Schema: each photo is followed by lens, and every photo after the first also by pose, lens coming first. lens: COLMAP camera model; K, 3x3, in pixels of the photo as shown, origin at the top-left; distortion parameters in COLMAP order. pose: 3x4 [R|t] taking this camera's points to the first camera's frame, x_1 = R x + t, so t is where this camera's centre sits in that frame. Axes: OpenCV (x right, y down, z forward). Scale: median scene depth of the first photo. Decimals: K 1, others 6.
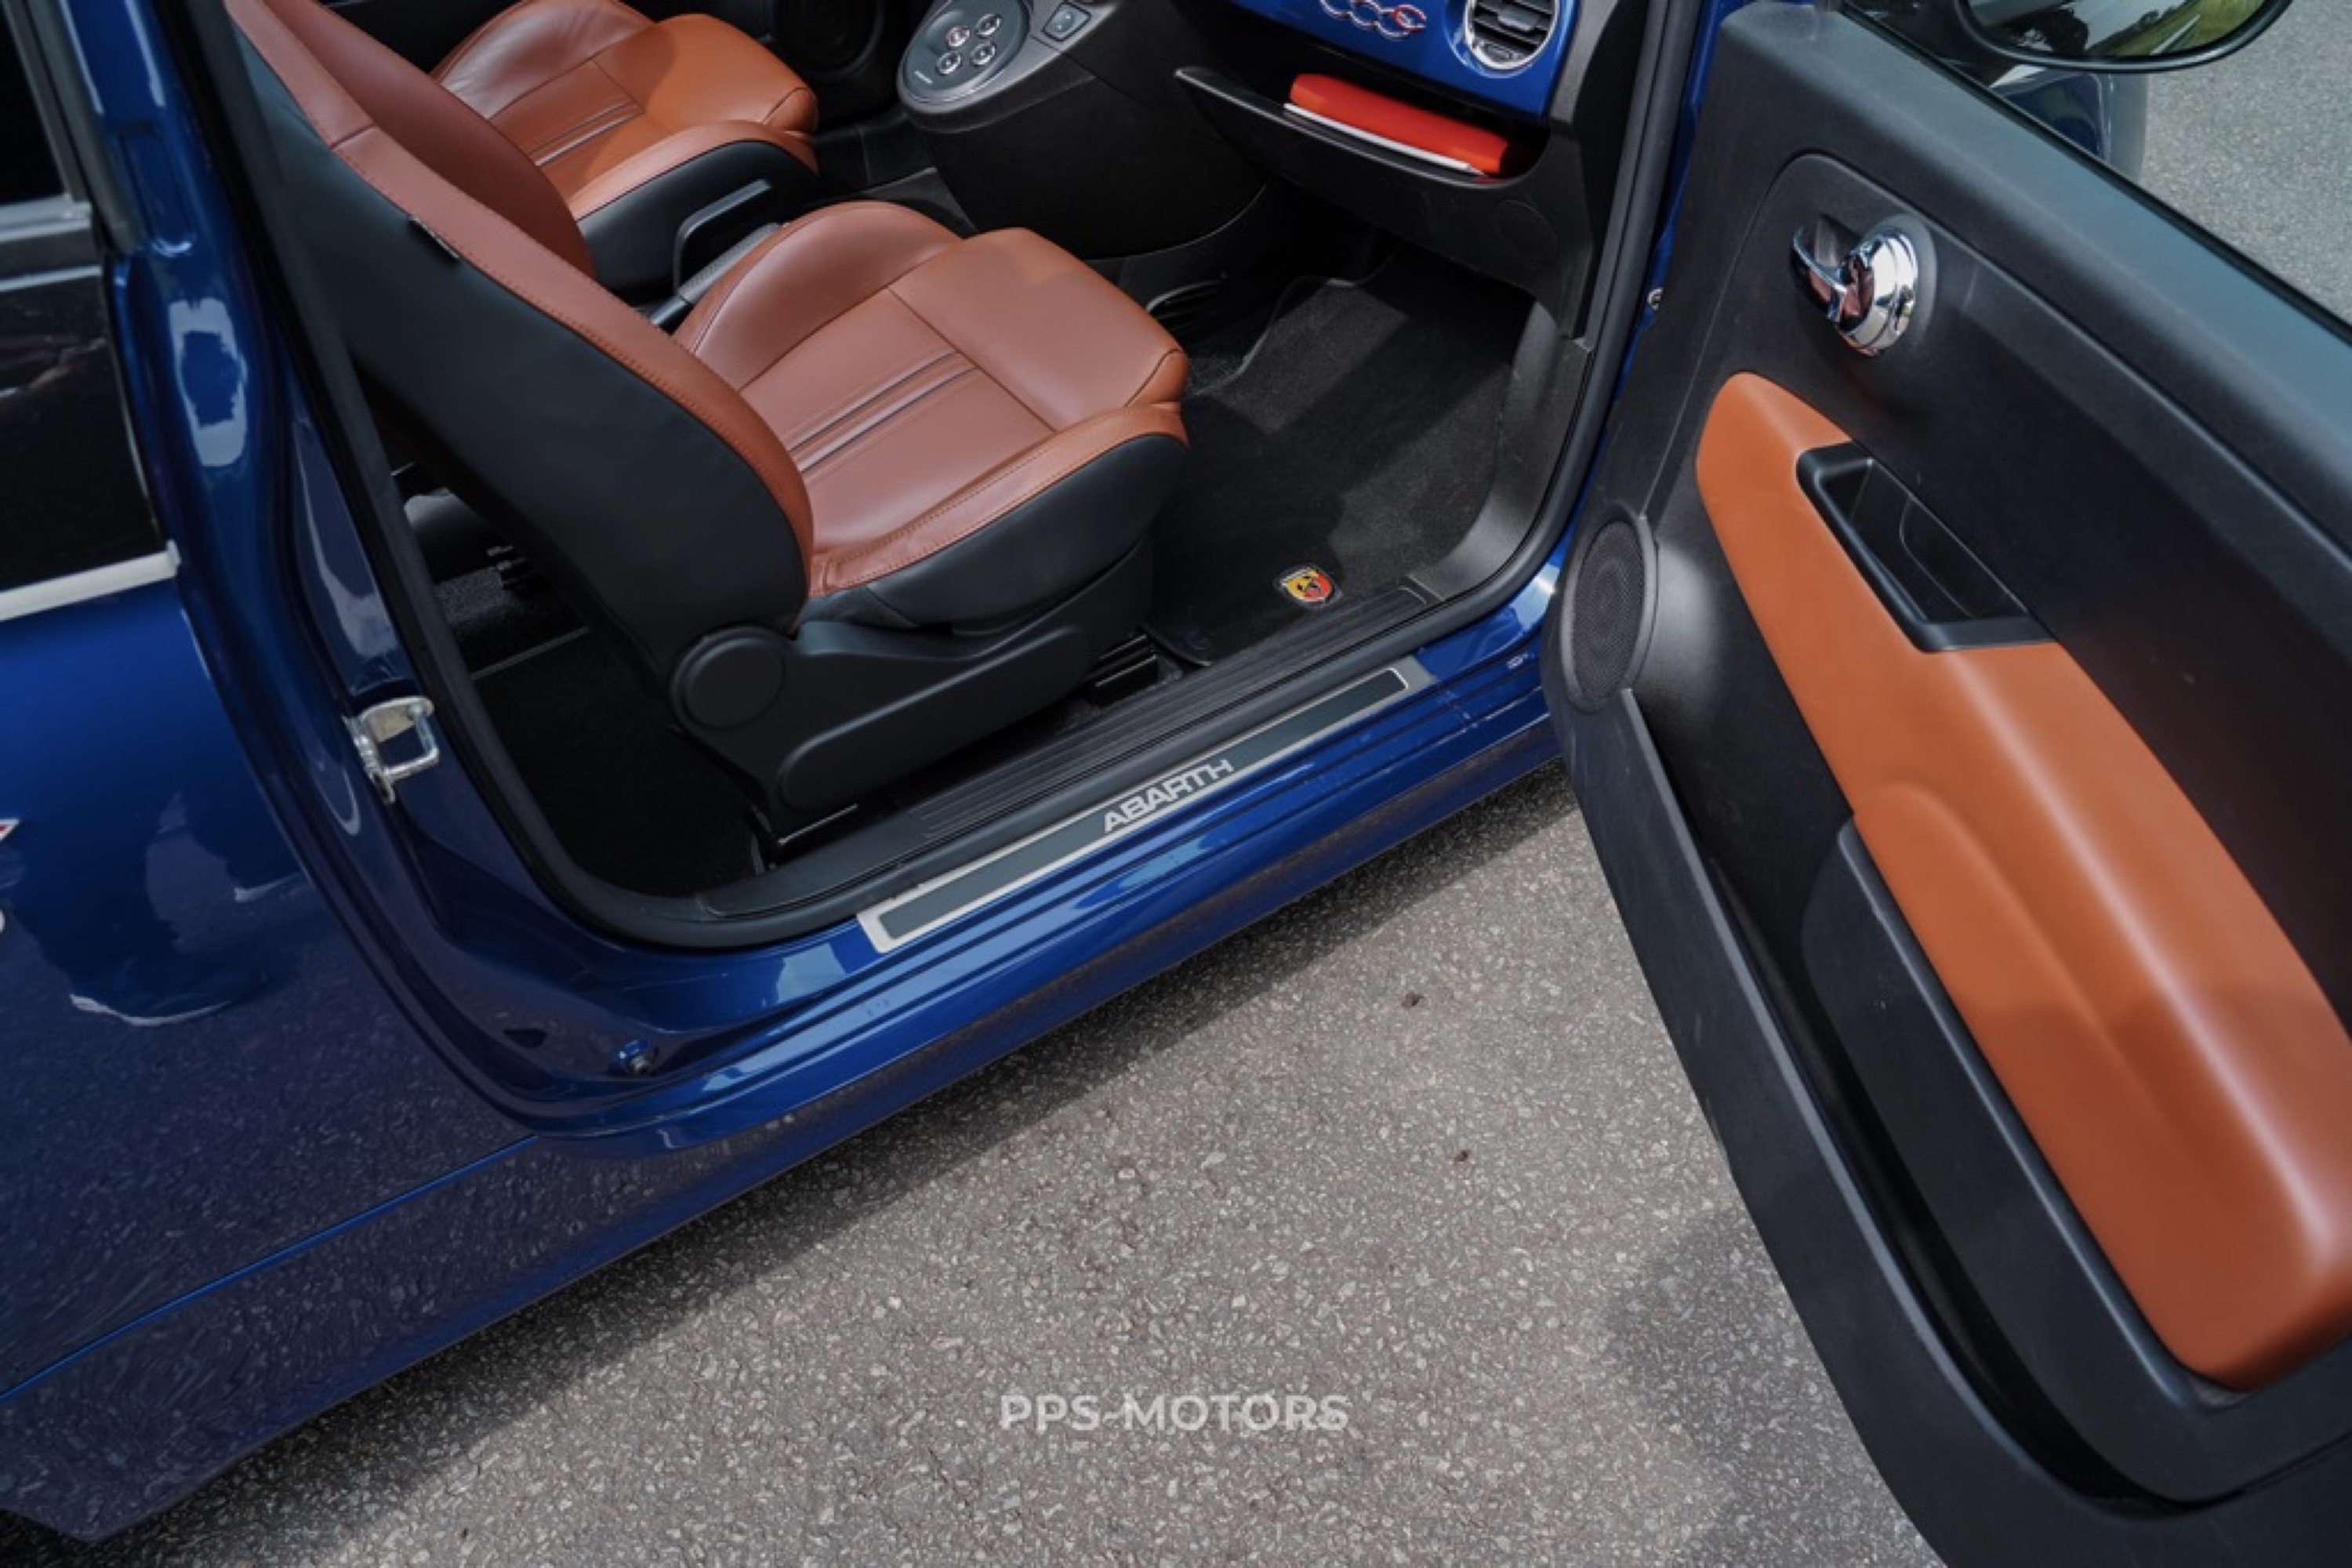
lens RADIAL K [[1582.9, 0, 1176.9], [0, 1582.9, 783.8], [0, 0, 1]] dist [-0.029022, 0.008967]
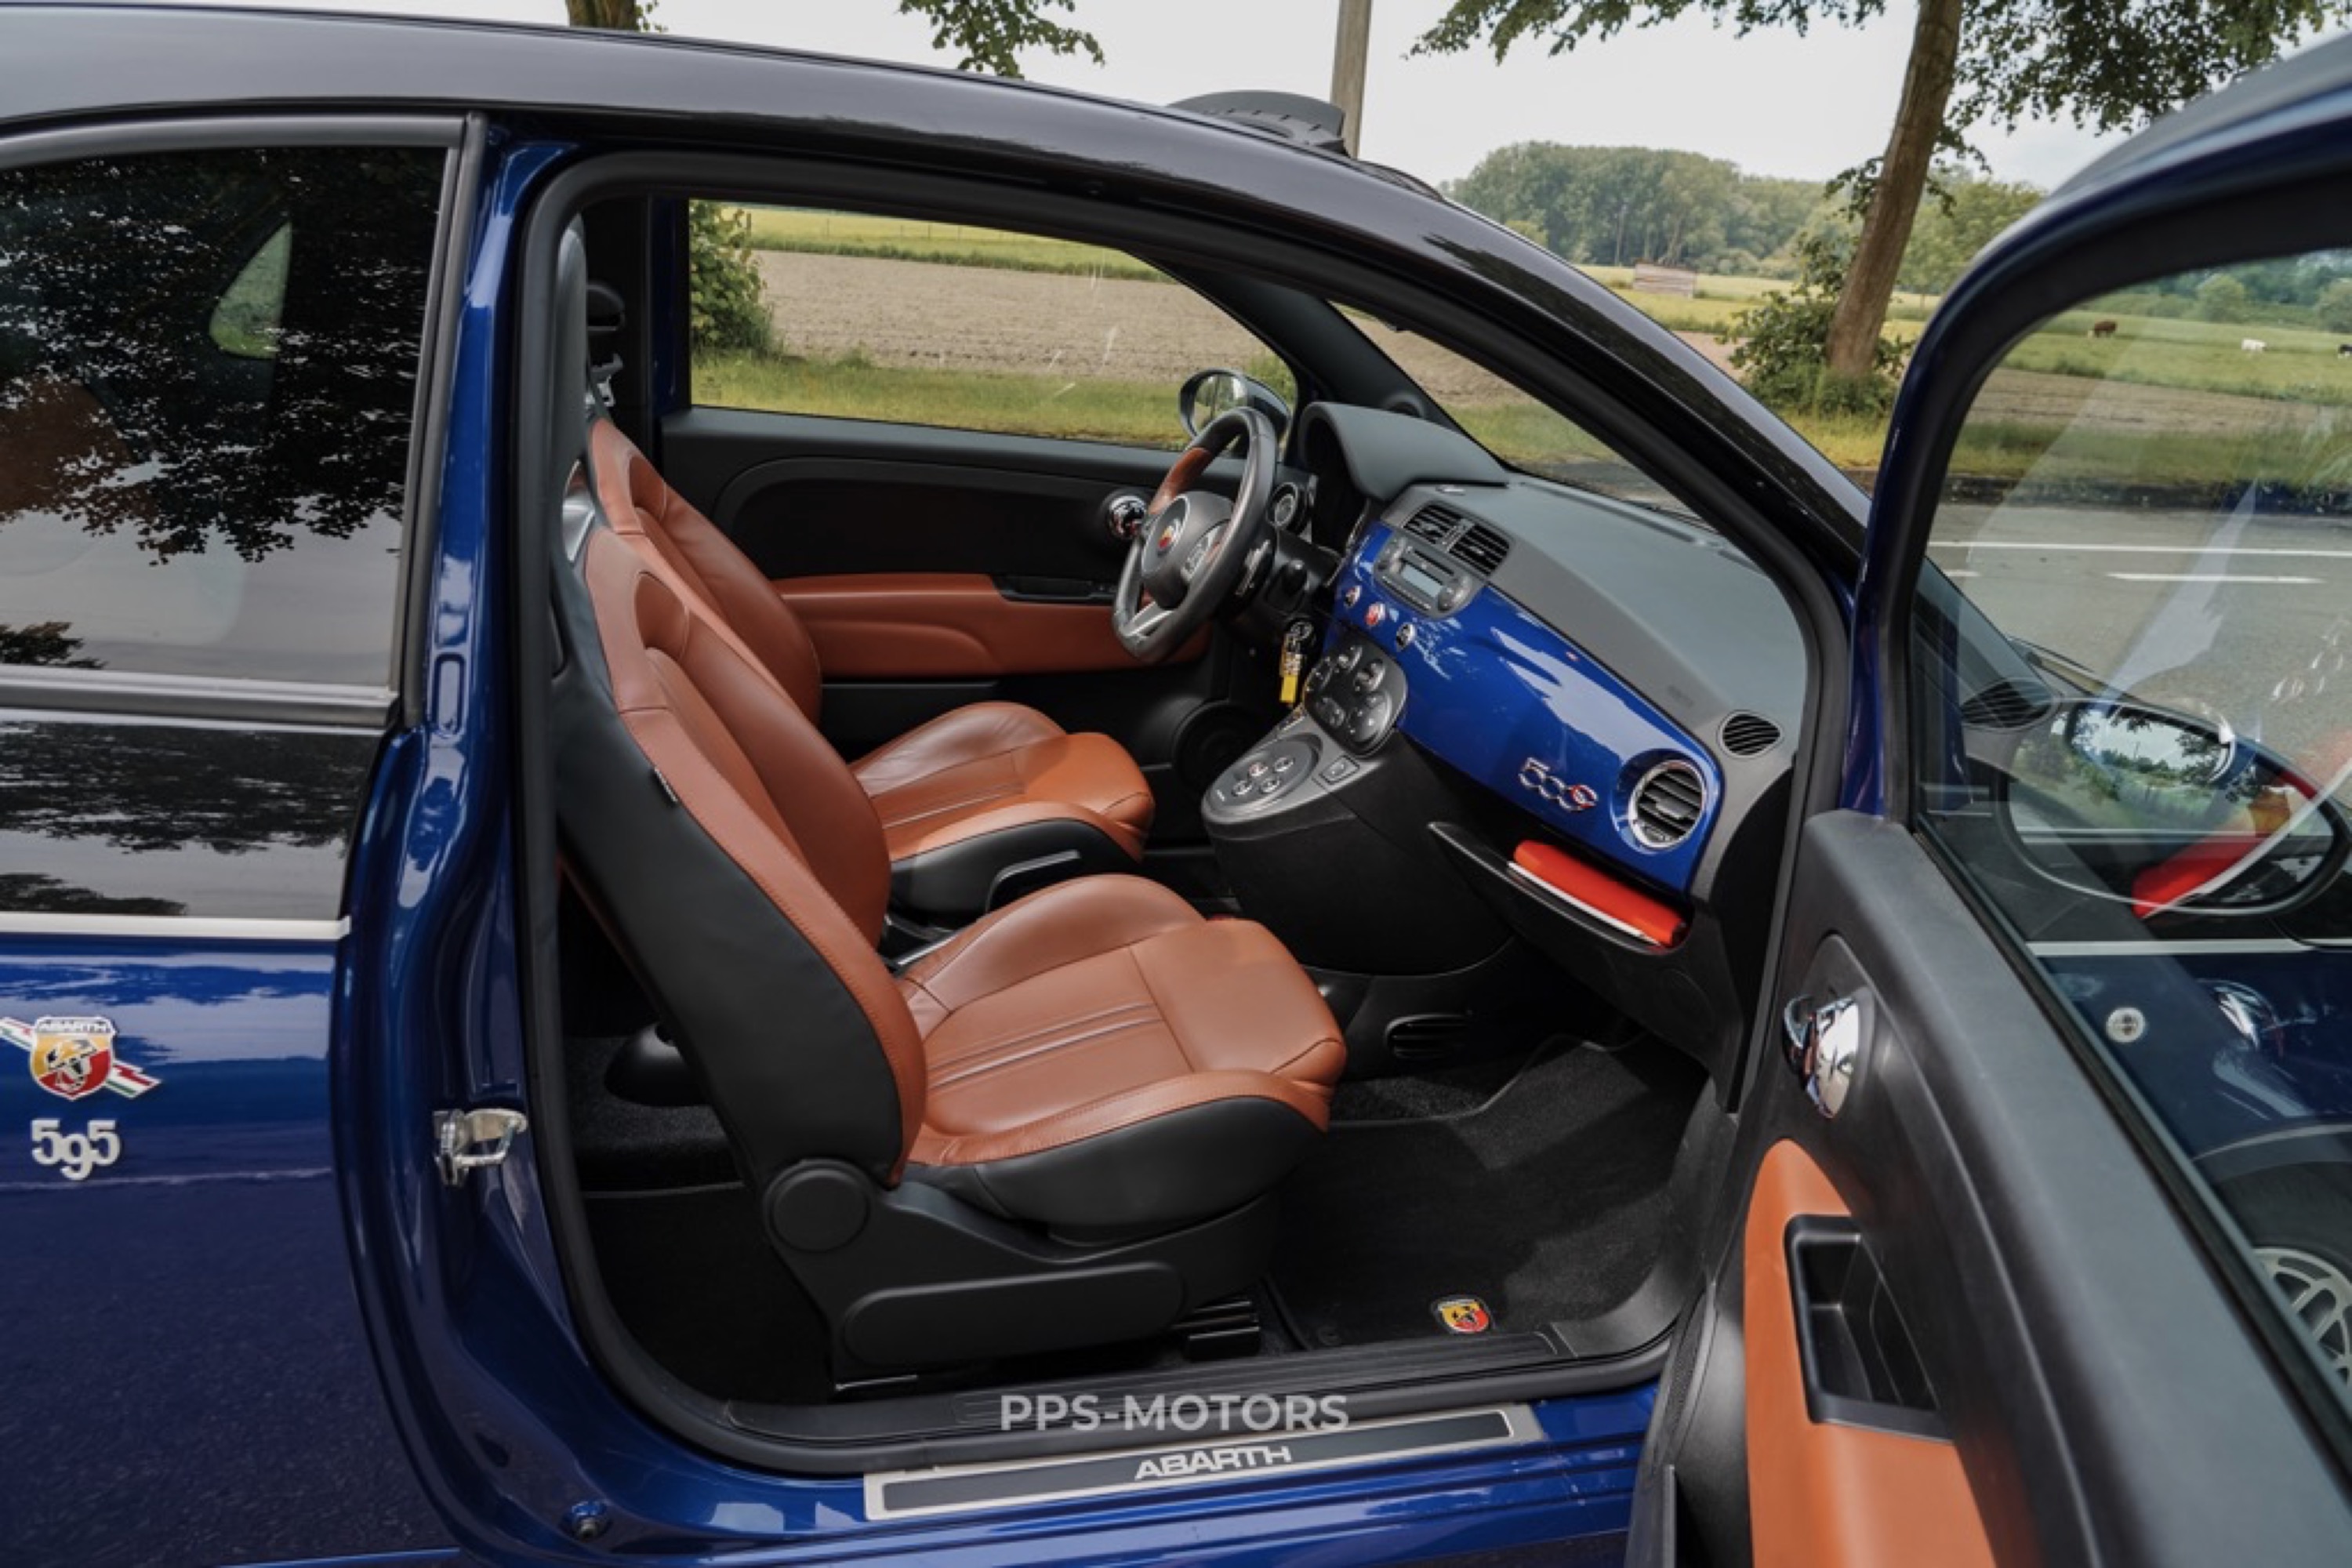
lens RADIAL K [[1582.9, 0, 1175.3], [0, 1582.9, 781.5], [0, 0, 1]] dist [-0.029022, 0.008967]
pose [[0.925493, 0.146888, -0.349122, 0.251782], [-0.291782, 0.864210, -0.409884, 0.048904], [0.241508, 0.481213, 0.842679, -0.026460]]
